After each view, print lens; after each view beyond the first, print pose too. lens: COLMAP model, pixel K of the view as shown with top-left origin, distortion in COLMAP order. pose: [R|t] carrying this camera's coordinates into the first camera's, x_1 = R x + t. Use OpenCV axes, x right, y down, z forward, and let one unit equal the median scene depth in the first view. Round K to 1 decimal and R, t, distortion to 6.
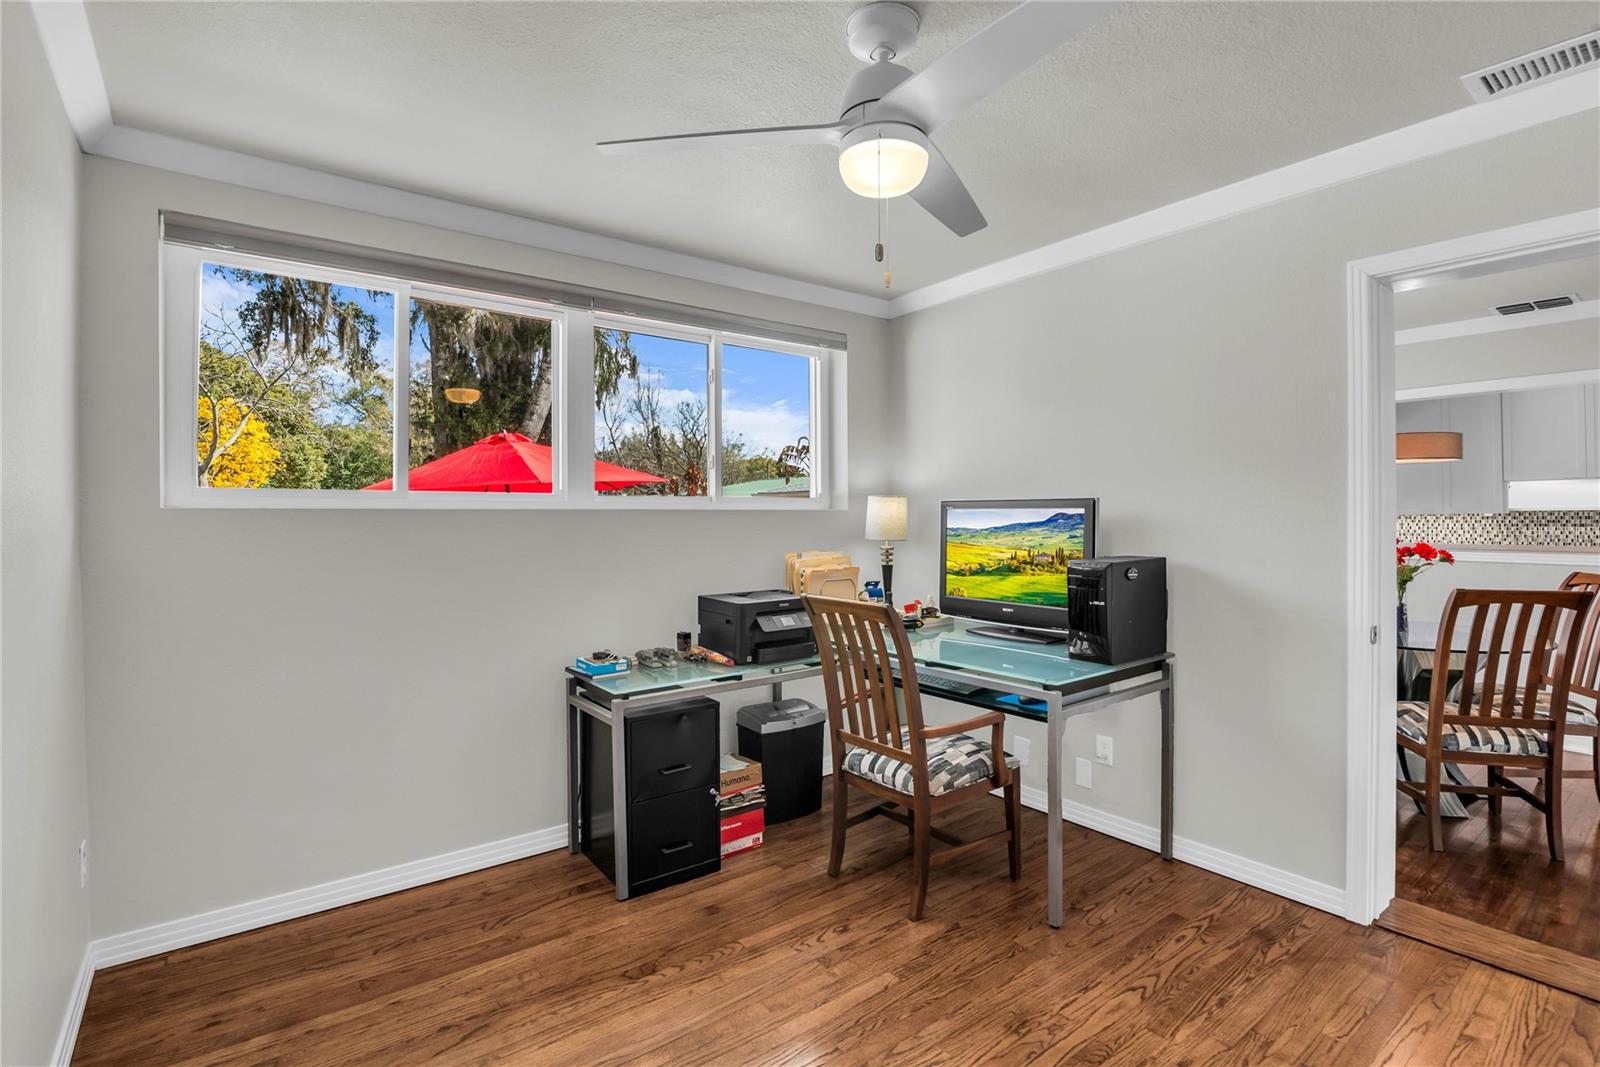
lens RADIAL K [[763.2, 0, 796.3], [0, 763.2, 518.1], [0, 0, 1]] dist [-0.021312, 0.001240]
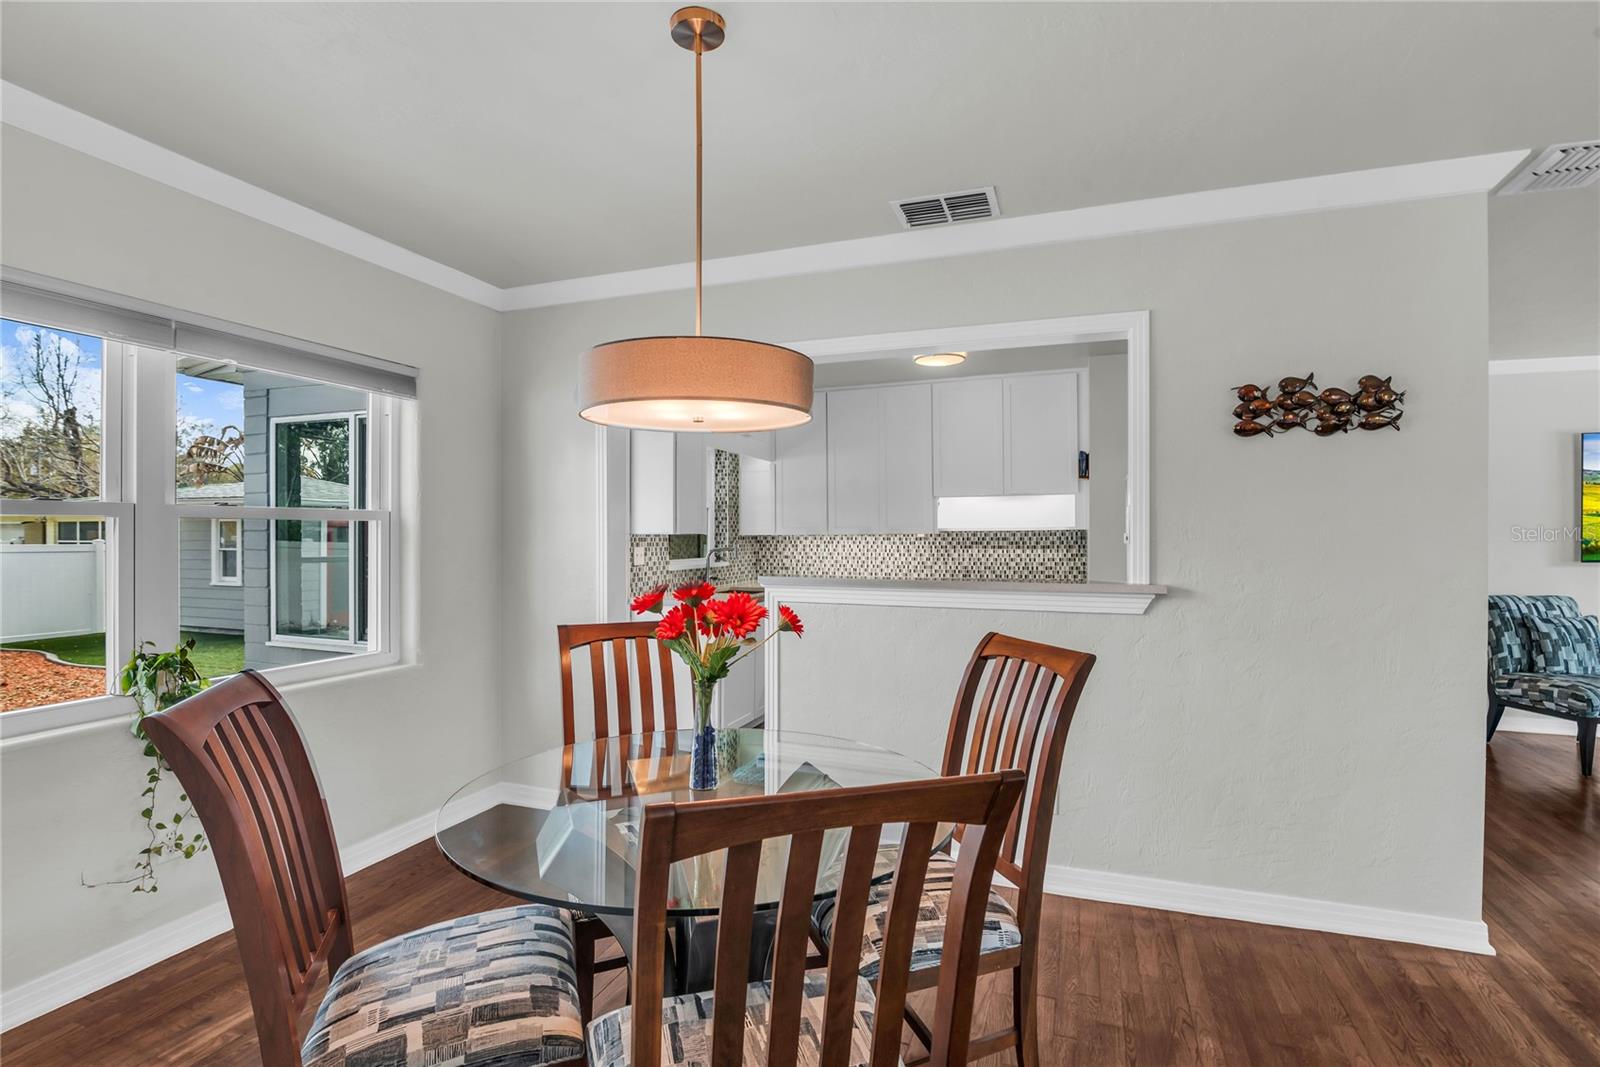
lens RADIAL K [[763.2, 0, 803.6], [0, 763.2, 538.0], [0, 0, 1]] dist [-0.021312, 0.001240]
pose [[0.847888, 0.003079, 0.530167, 0.346279], [-0.003773, 0.999993, 0.000228, -0.000896], [-0.530162, -0.002194, 0.847893, 0.328454]]
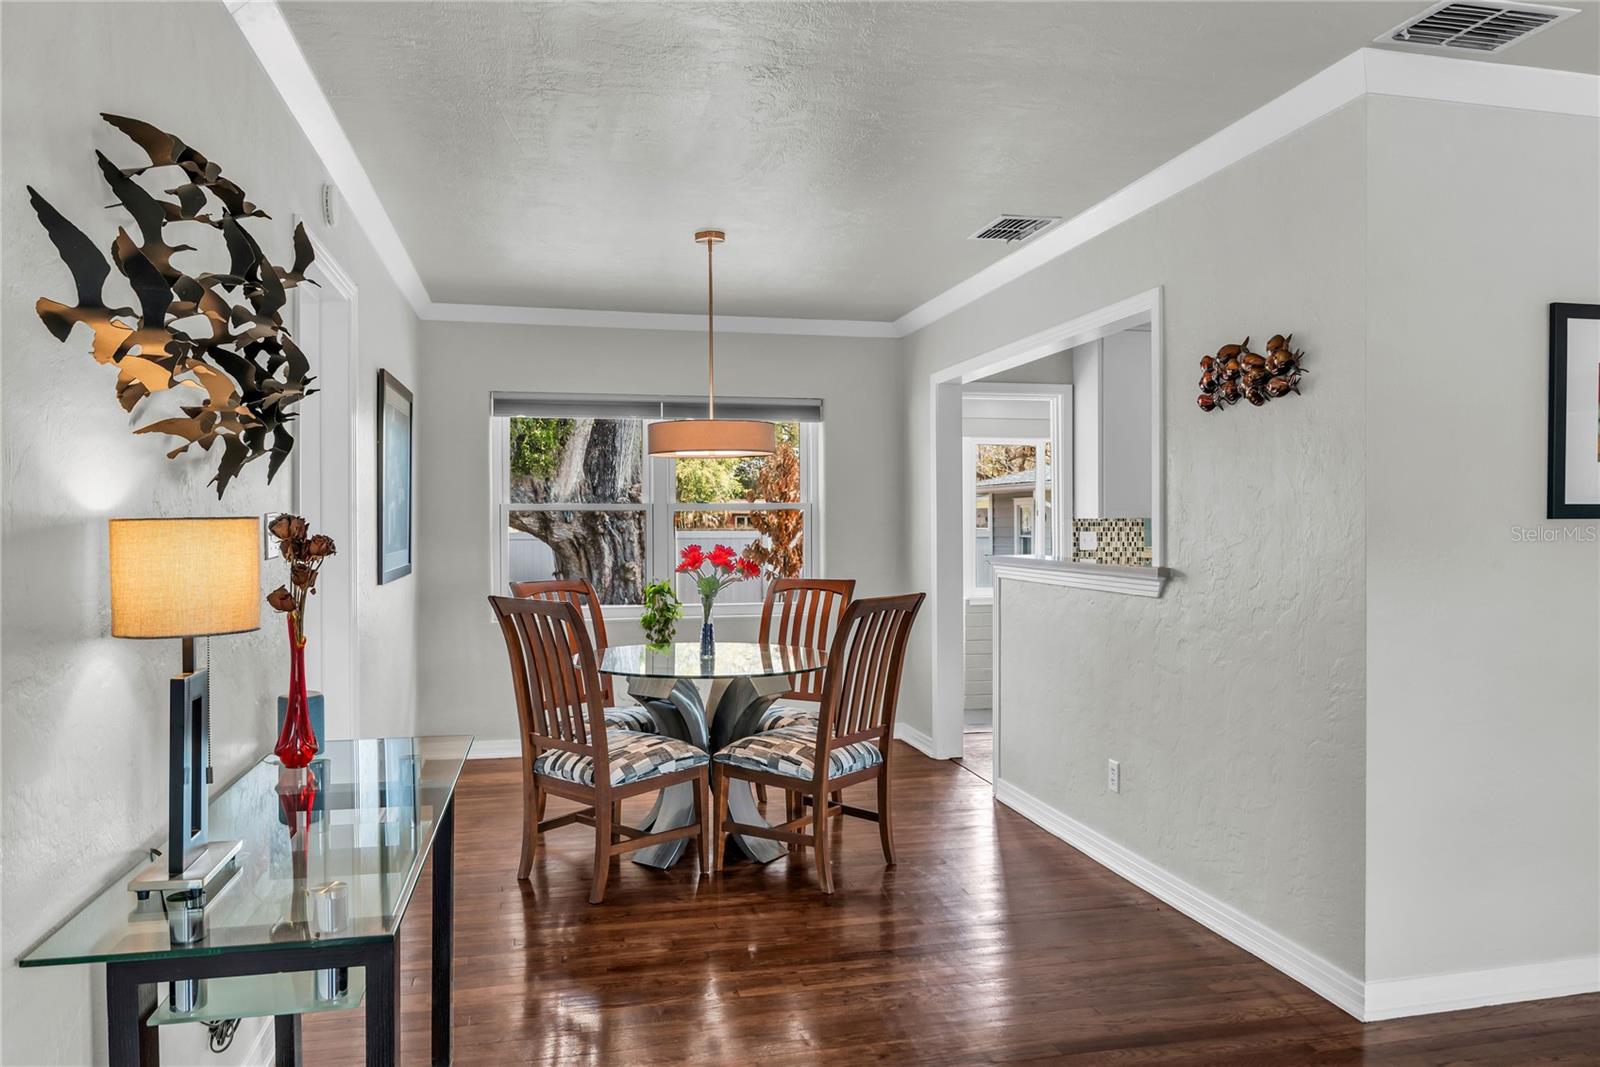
lens RADIAL K [[1102.3, 0, 790.6], [0, 1102.3, 539.6], [0, 0, 1]] dist [-0.005303, -0.001880]
pose [[0.905076, 0.009152, -0.425151, 0.802512], [-0.002563, 0.999868, 0.016067, 0.000142], [0.425242, -0.013452, 0.904980, -0.039652]]
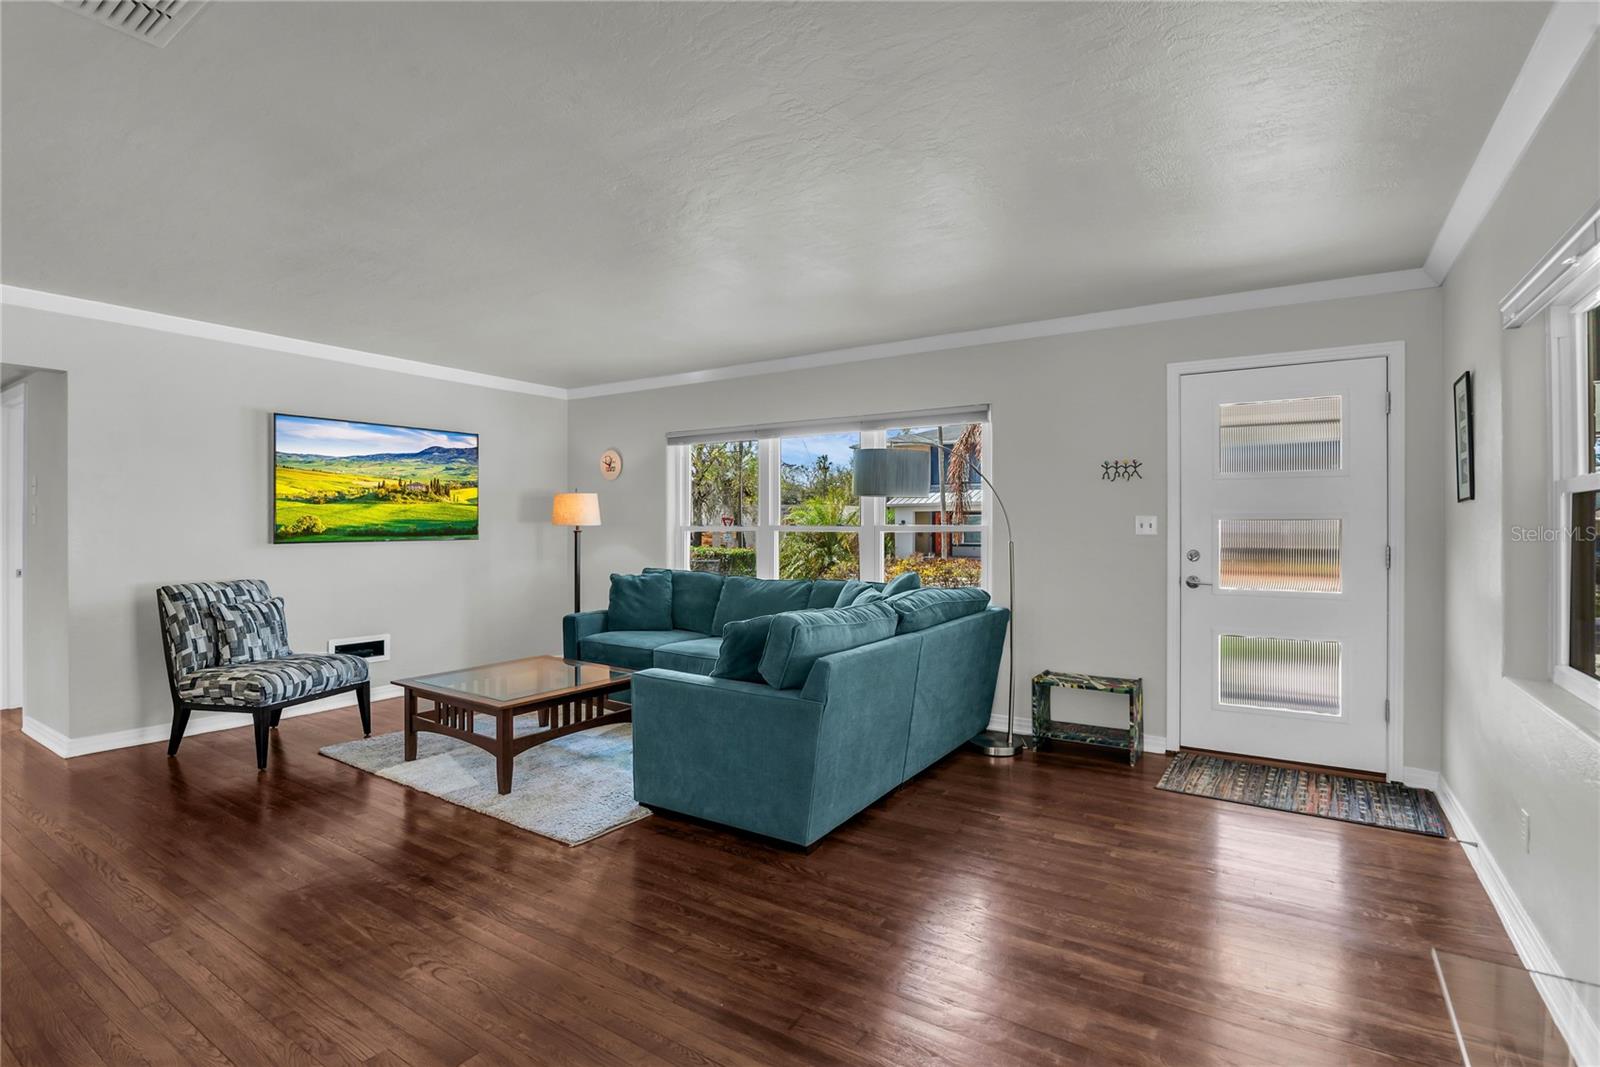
lens RADIAL K [[763.2, 0, 795.5], [0, 763.2, 525.3], [0, 0, 1]] dist [-0.021312, 0.001240]
pose [[-0.321729, 0.006420, 0.946810, 0.529188], [0.004323, 0.999977, -0.005311, 0.007600], [-0.946822, 0.002384, -0.321749, 0.298869]]
